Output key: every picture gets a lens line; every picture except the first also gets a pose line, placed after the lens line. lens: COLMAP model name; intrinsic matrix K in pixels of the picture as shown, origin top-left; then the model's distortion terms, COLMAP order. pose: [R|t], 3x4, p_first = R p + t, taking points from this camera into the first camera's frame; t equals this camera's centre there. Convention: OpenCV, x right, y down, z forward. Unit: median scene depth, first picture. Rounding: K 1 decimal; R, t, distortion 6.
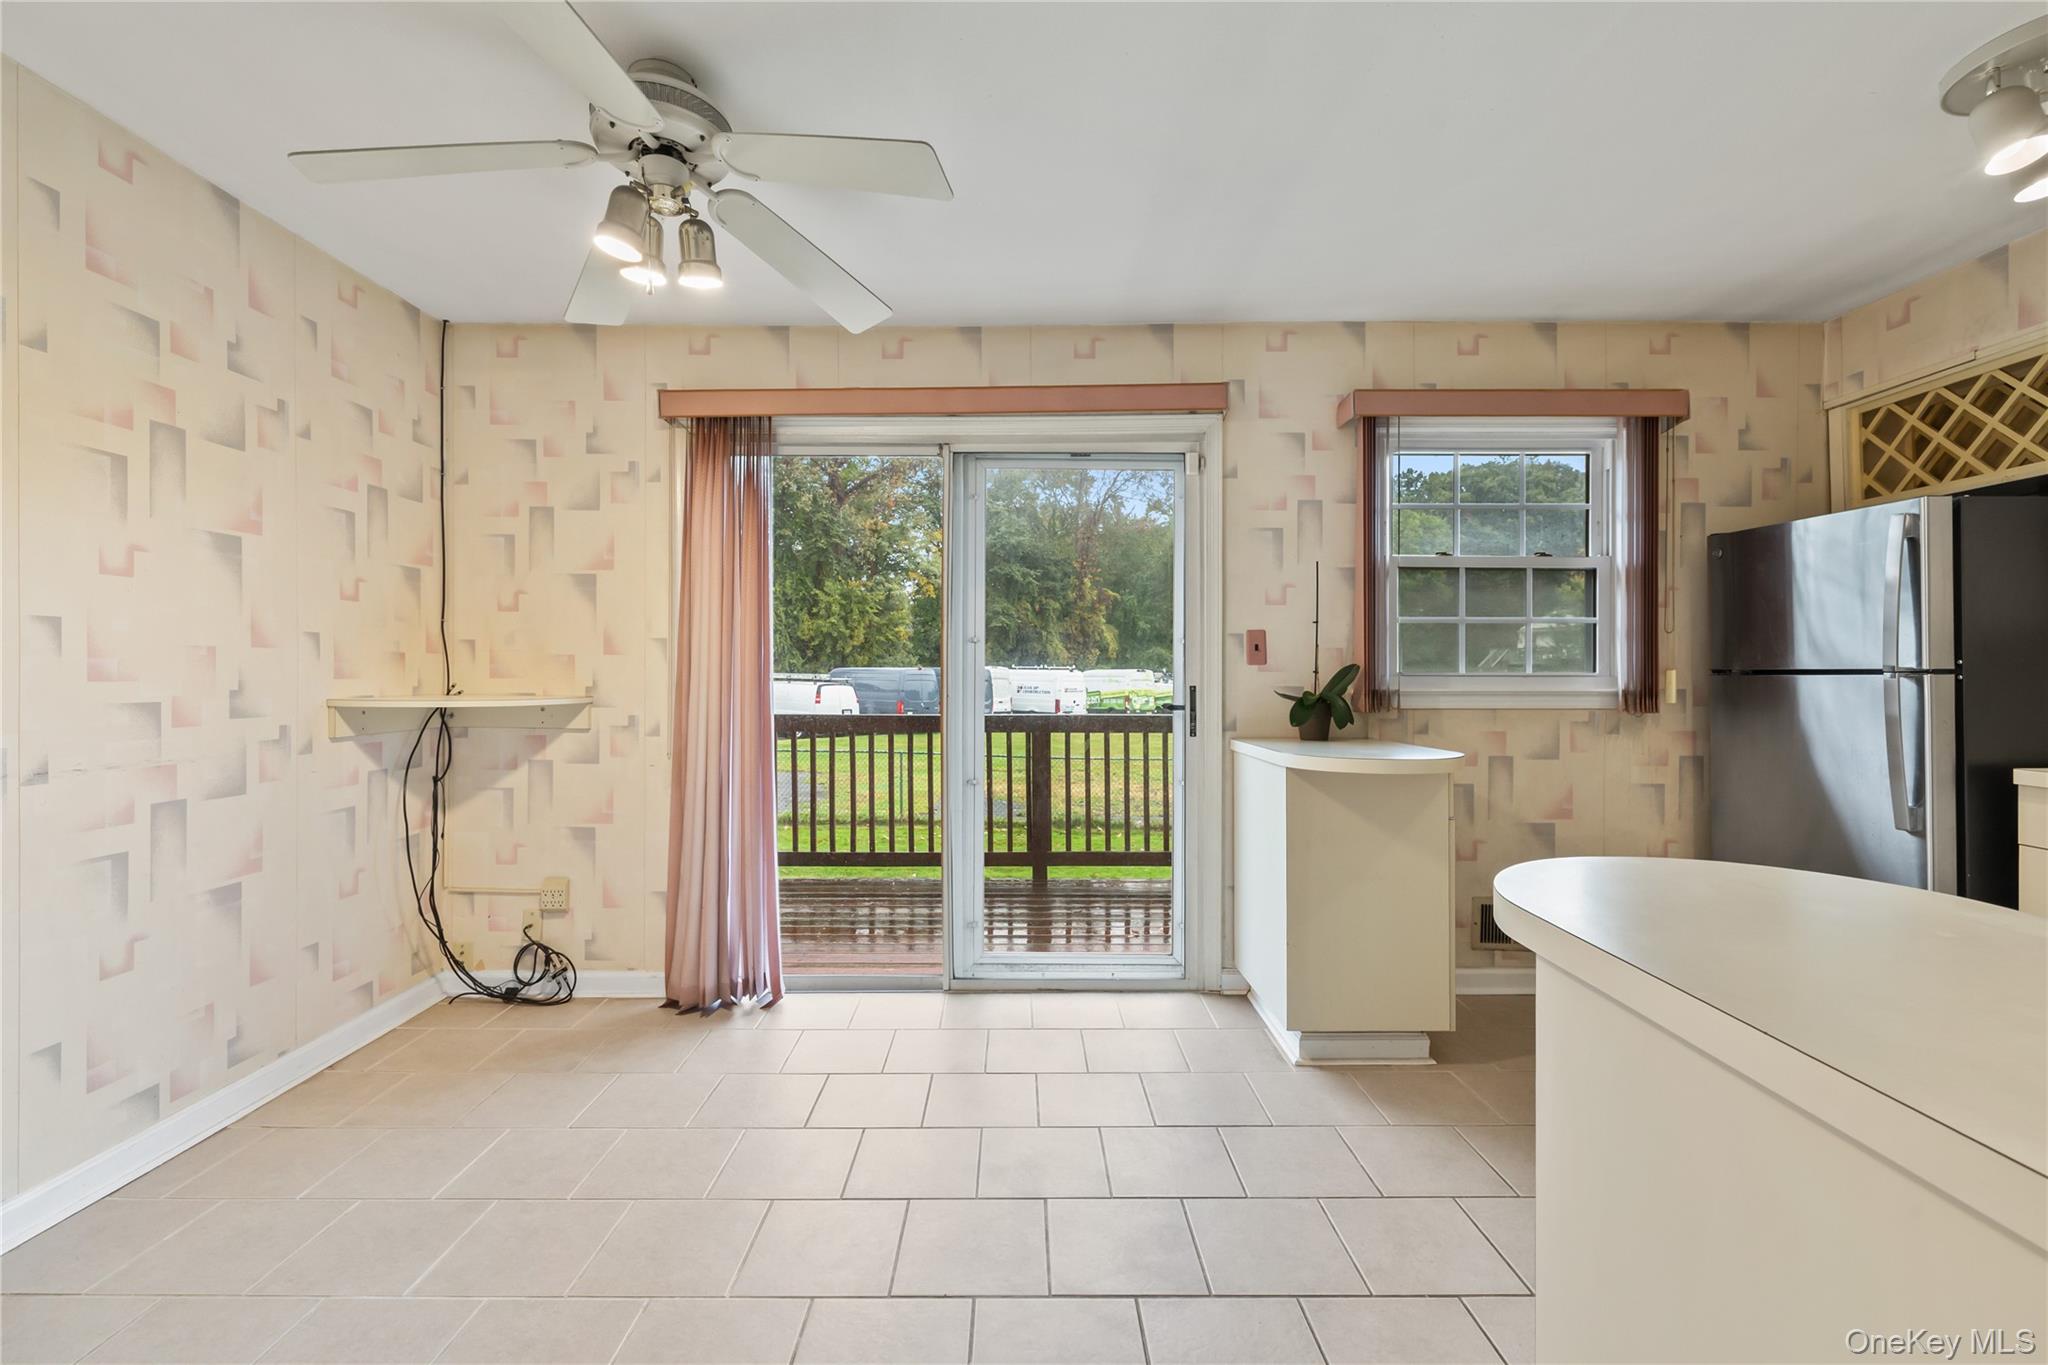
lens RADIAL K [[855.2, 0, 1015.5], [0, 855.2, 673.0], [0, 0, 1]] dist [0.001036, 0.000088]
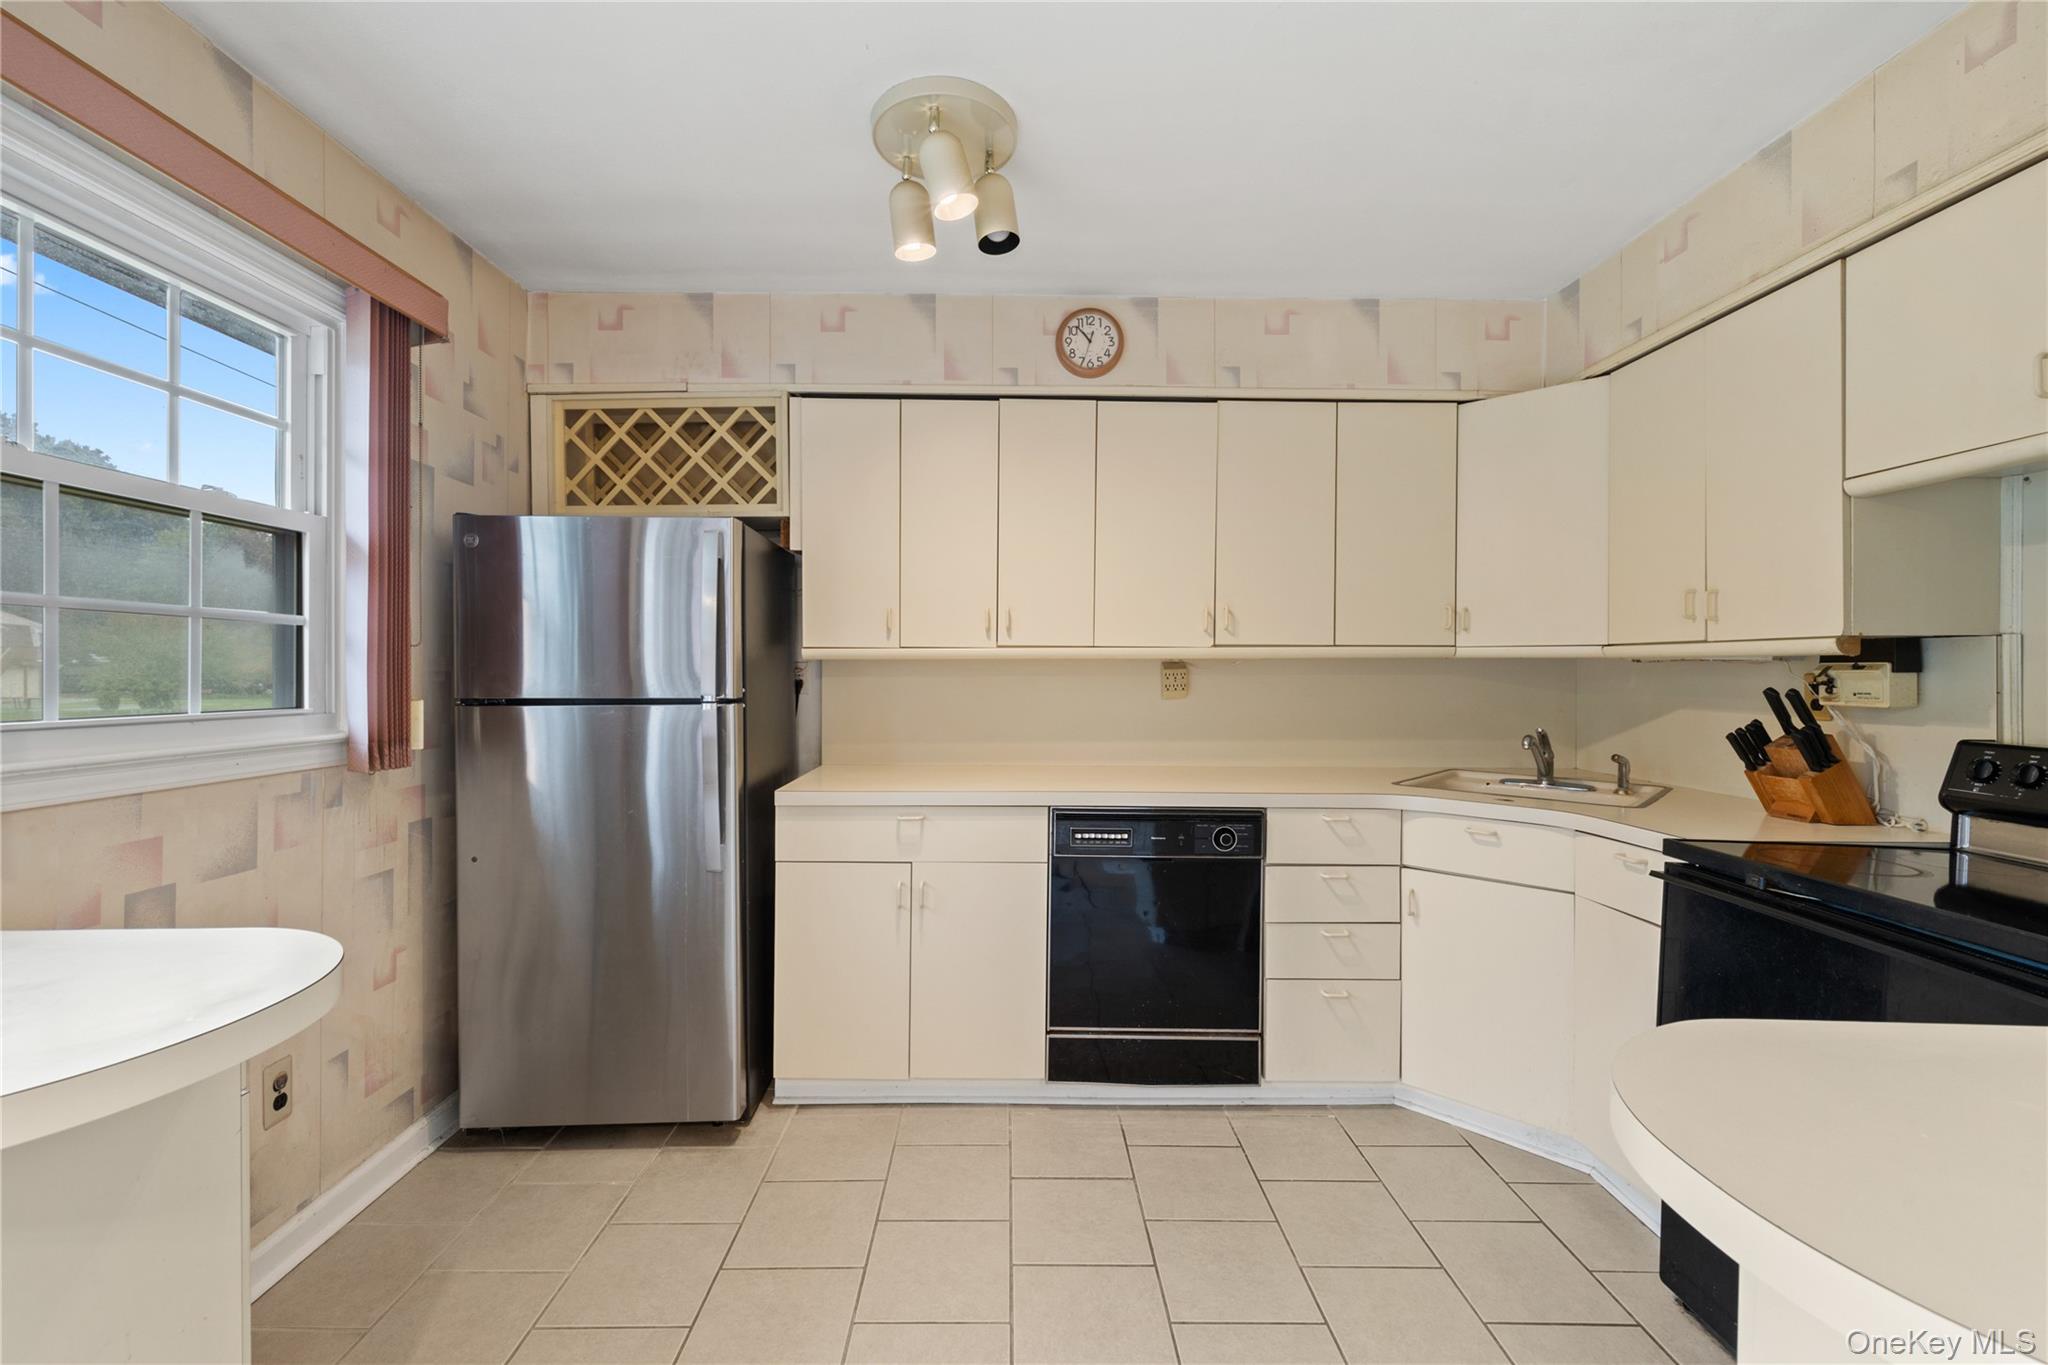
lens RADIAL K [[855.2, 0, 1015.5], [0, 855.2, 673.0], [0, 0, 1]] dist [0.001036, 0.000088]
pose [[-0.008087, -0.001128, 0.999967, 0.079341], [0.001759, 0.999998, 0.001143, -0.025181], [-0.999966, 0.001768, -0.008085, 0.521130]]
